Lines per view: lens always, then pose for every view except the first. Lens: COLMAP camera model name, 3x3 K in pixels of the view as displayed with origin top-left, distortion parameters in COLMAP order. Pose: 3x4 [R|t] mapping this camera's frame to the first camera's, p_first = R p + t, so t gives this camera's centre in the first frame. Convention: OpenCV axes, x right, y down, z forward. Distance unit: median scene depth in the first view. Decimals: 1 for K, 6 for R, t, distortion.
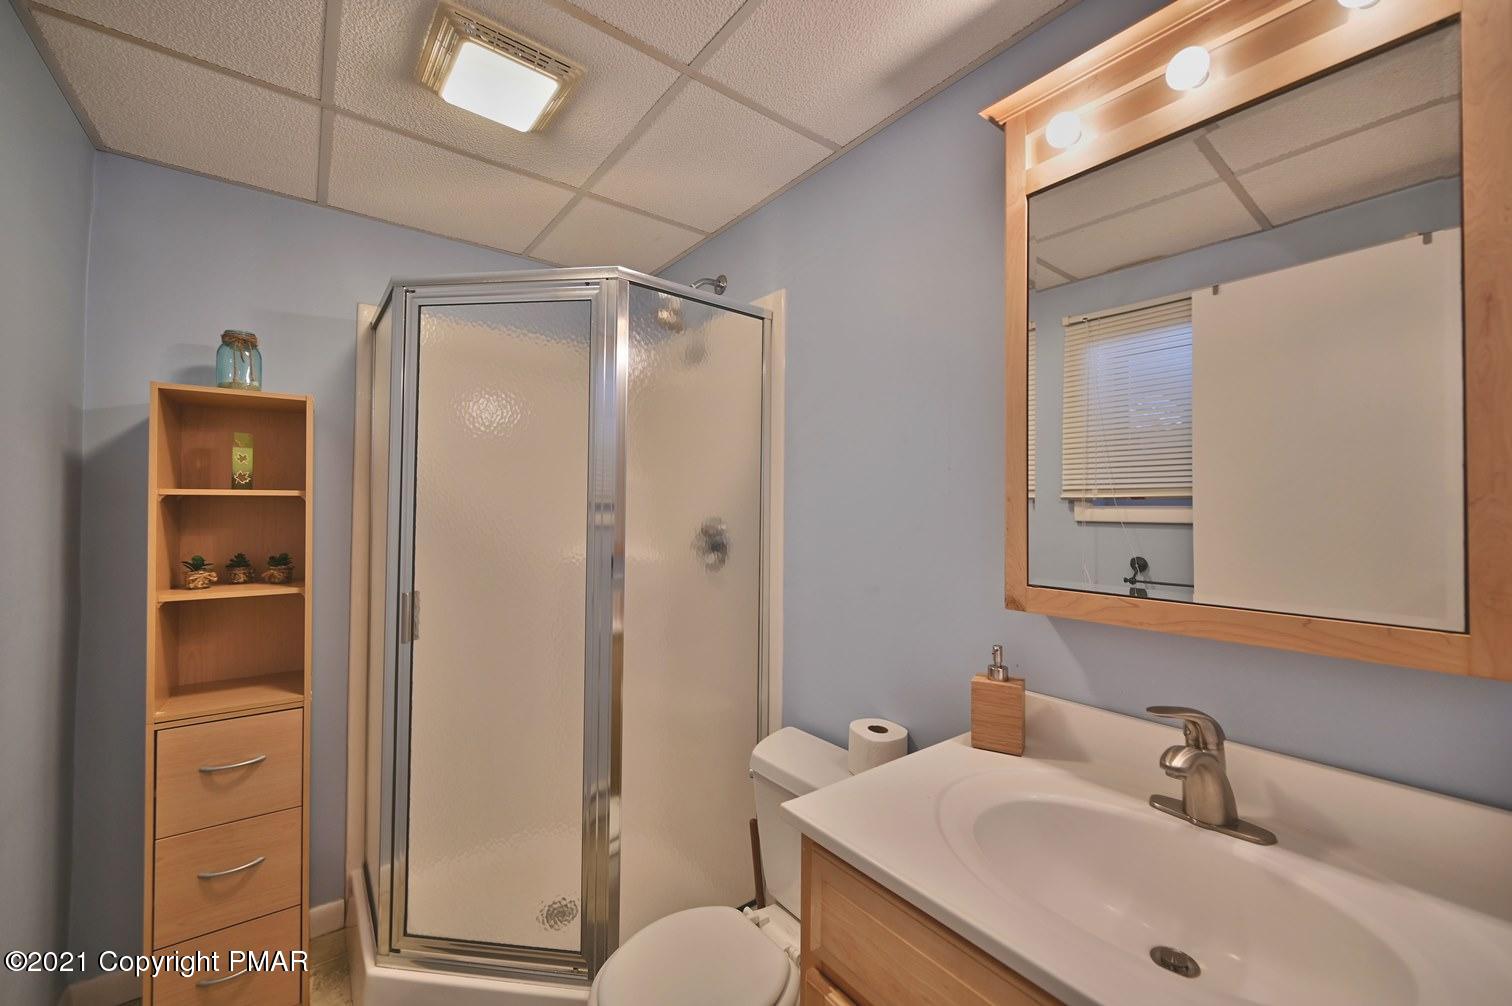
lens RADIAL K [[596.4, 0, 752.6], [0, 596.4, 502.2], [0, 0, 1]] dist [-0.003021, 0.000807]
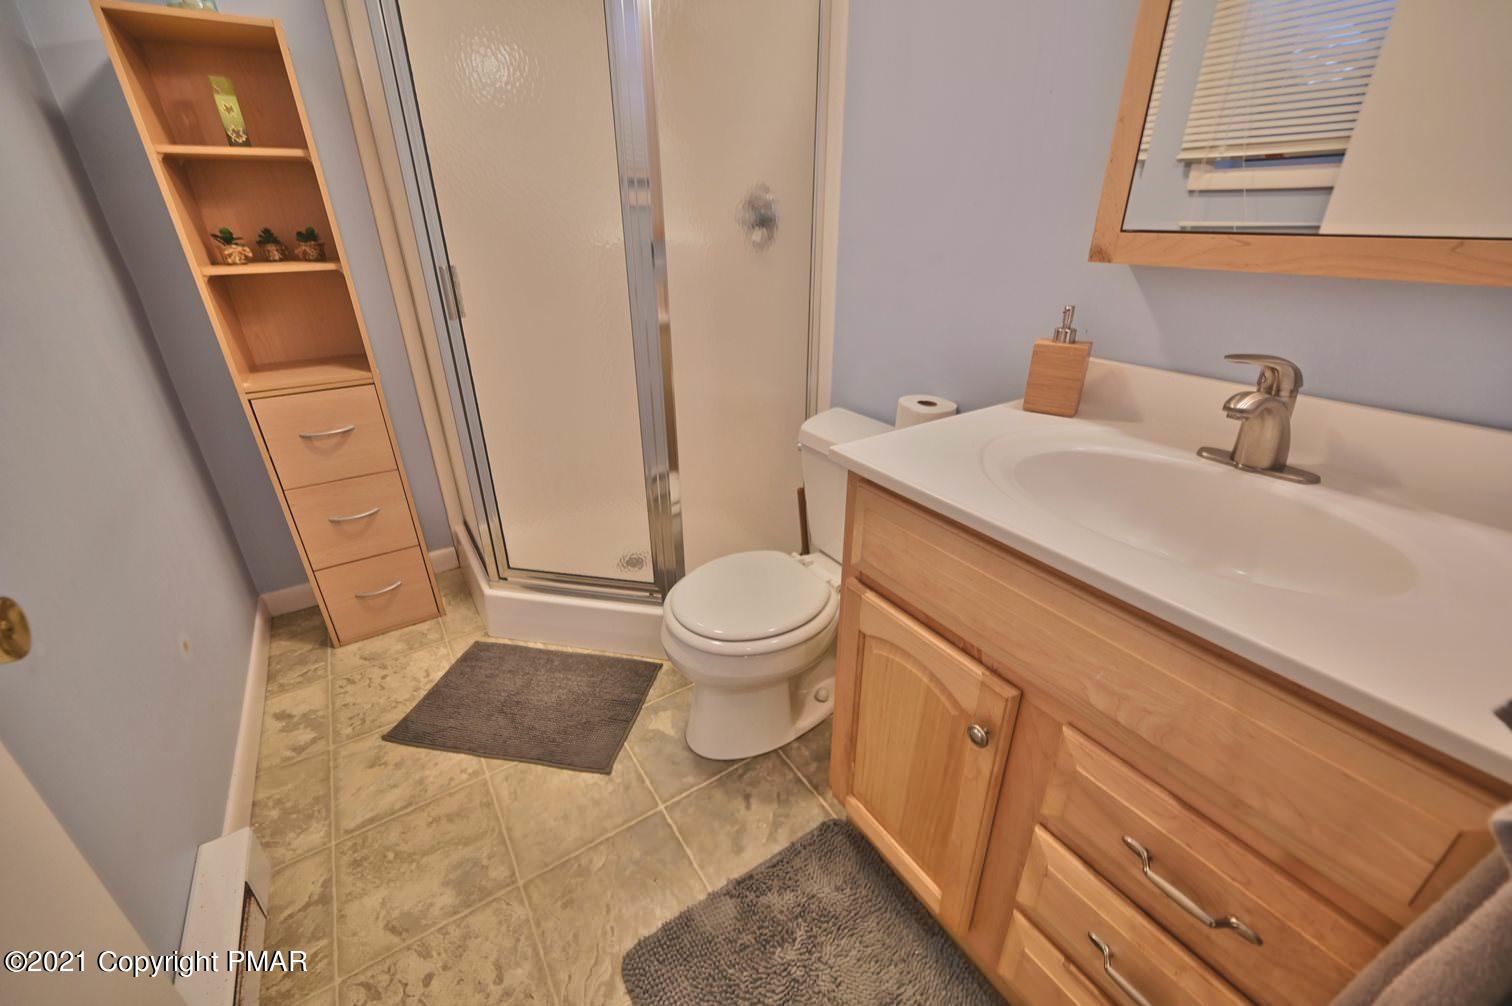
lens RADIAL K [[596.4, 0, 757.7], [0, 596.4, 511.4], [0, 0, 1]] dist [-0.003021, 0.000807]
pose [[0.997587, 0.015841, -0.067597, -0.003332], [0.014682, 0.903469, 0.428402, 0.106384], [0.067858, -0.428361, 0.901056, -0.000016]]
